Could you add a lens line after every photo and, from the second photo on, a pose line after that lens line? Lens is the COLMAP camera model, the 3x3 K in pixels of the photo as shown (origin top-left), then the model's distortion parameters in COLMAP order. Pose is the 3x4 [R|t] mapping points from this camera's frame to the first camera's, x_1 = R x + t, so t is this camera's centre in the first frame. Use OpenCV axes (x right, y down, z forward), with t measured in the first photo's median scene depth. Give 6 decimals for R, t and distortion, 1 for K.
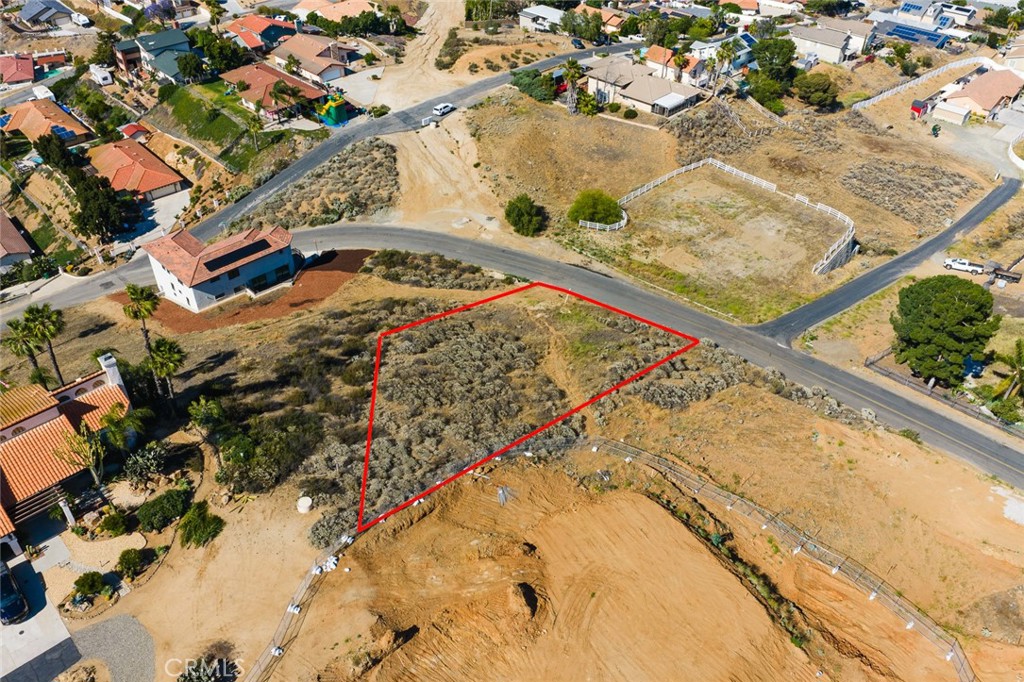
lens RADIAL K [[848.4, 0, 510.3], [0, 848.4, 338.9], [0, 0, 1]] dist [0.018704, -0.023425]
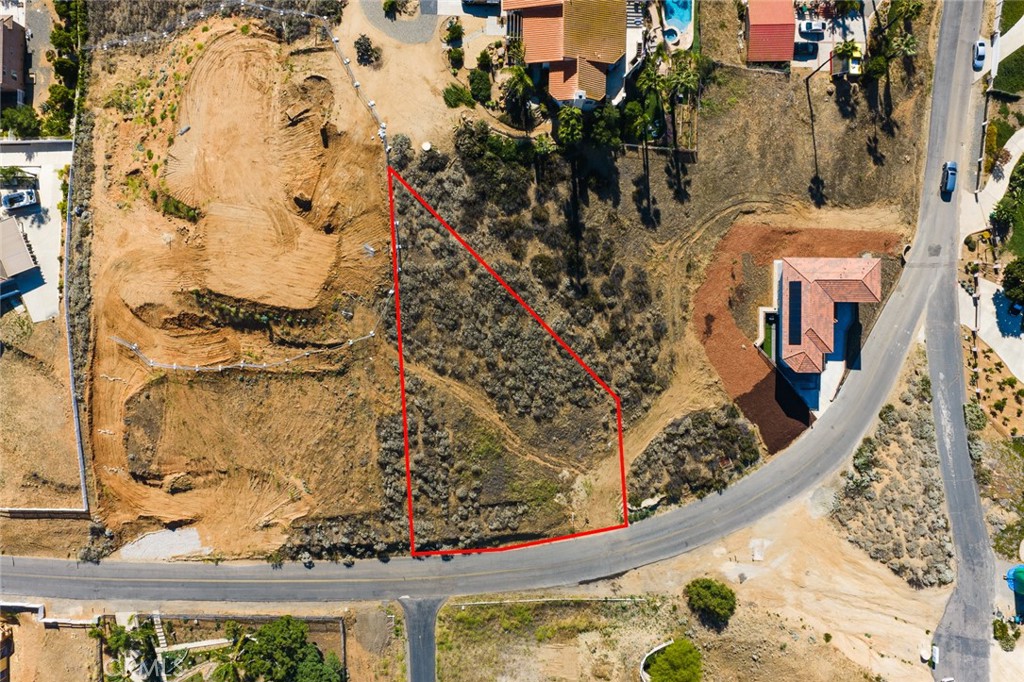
lens RADIAL K [[848.4, 0, 515.4], [0, 848.4, 338.7], [0, 0, 1]] dist [0.018704, -0.023425]
pose [[-0.695744, 0.718147, 0.014330, -0.046291], [-0.434849, -0.436995, 0.787364, -0.580783], [0.571705, 0.541573, 0.616321, 0.105290]]
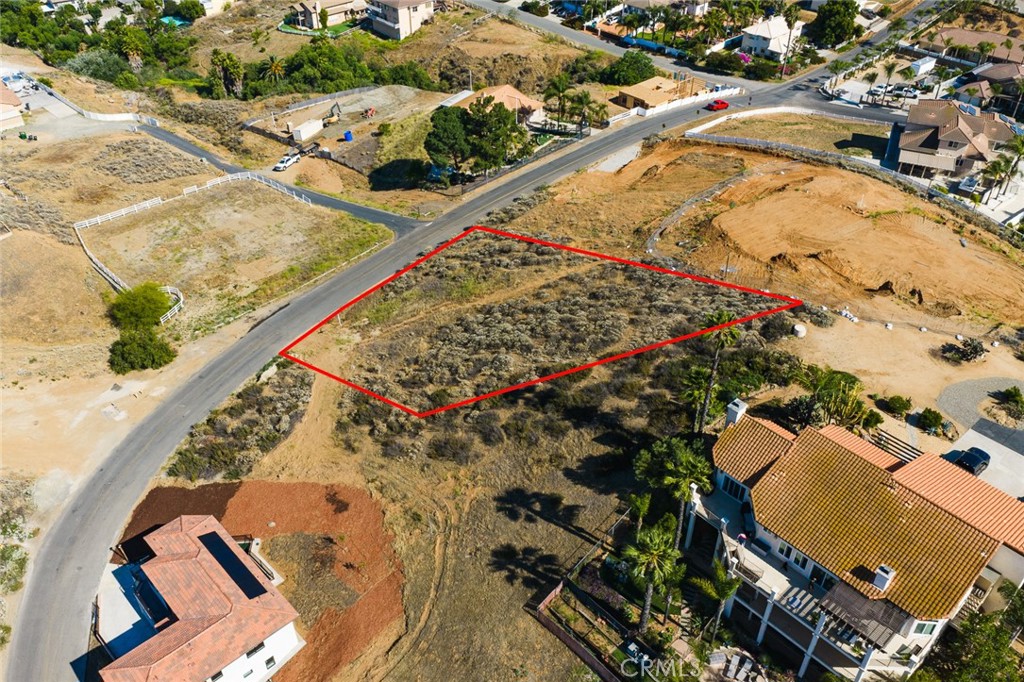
lens RADIAL K [[848.4, 0, 508.3], [0, 848.4, 341.3], [0, 0, 1]] dist [0.018704, -0.023425]
pose [[0.006054, -0.609717, 0.792596, -0.524132], [0.609442, 0.630649, 0.480481, -0.279881], [-0.792808, 0.480132, 0.375405, 0.361823]]
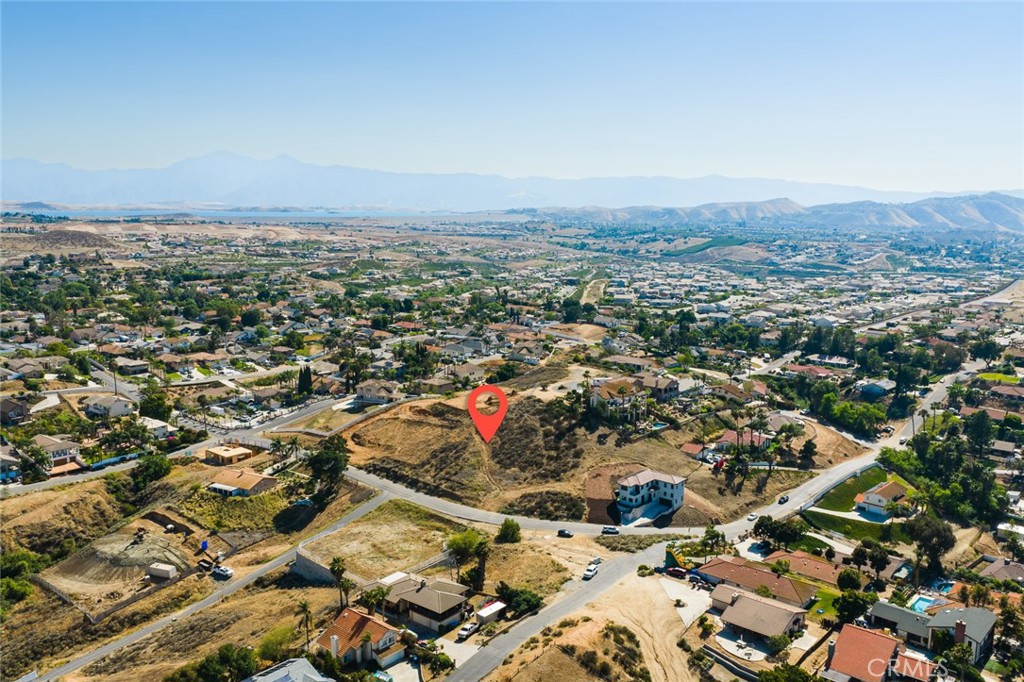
lens RADIAL K [[848.4, 0, 511.7], [0, 848.4, 338.7], [0, 0, 1]] dist [0.018704, -0.023425]
pose [[-0.994934, 0.012689, -0.099726, 0.143186], [-0.063992, 0.685132, 0.725603, -1.343357], [0.077532, 0.728309, -0.680849, 1.570280]]
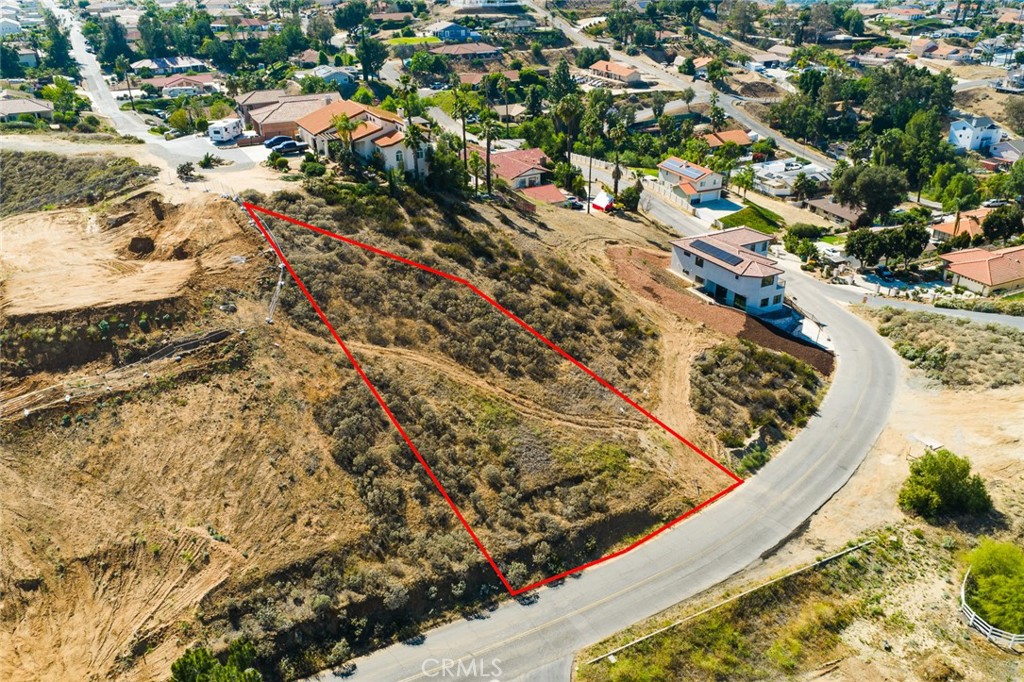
lens RADIAL K [[848.4, 0, 511.4], [0, 848.4, 341.6], [0, 0, 1]] dist [0.018704, -0.023425]
pose [[-0.257525, 0.430871, -0.864888, 0.472127], [-0.587601, 0.640727, 0.494160, -0.276704], [0.767076, 0.635467, 0.088178, 0.568209]]
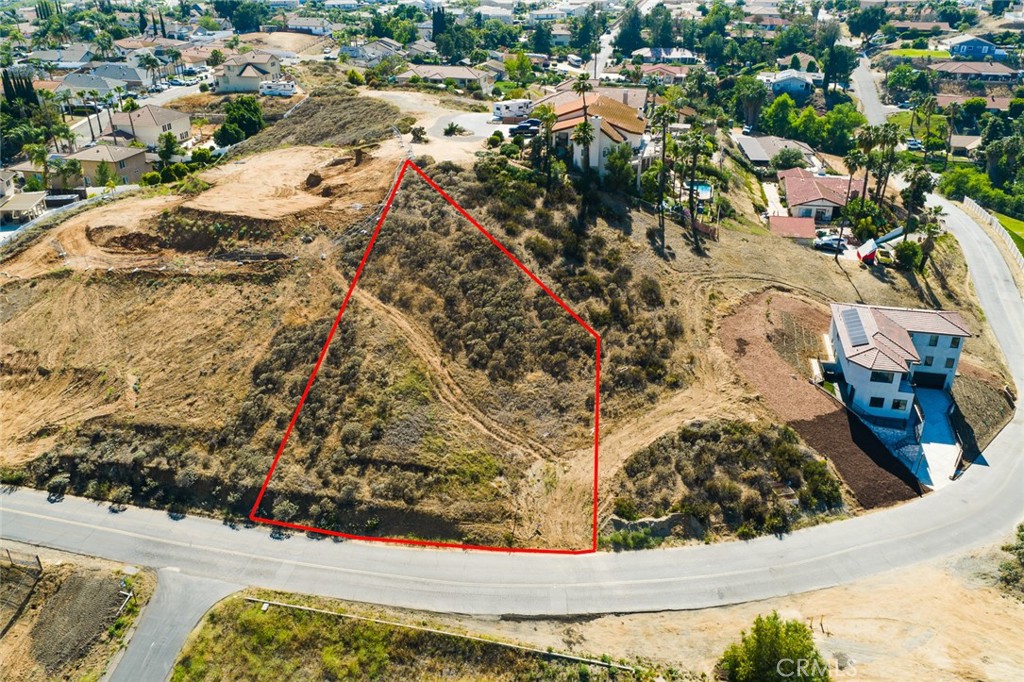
lens RADIAL K [[848.4, 0, 511.2], [0, 848.4, 339.5], [0, 0, 1]] dist [0.018704, -0.023425]
pose [[-0.827937, 0.251125, -0.501454, 0.265274], [-0.338975, 0.488246, 0.804184, -0.459847], [0.446783, 0.835794, -0.319112, 0.805751]]
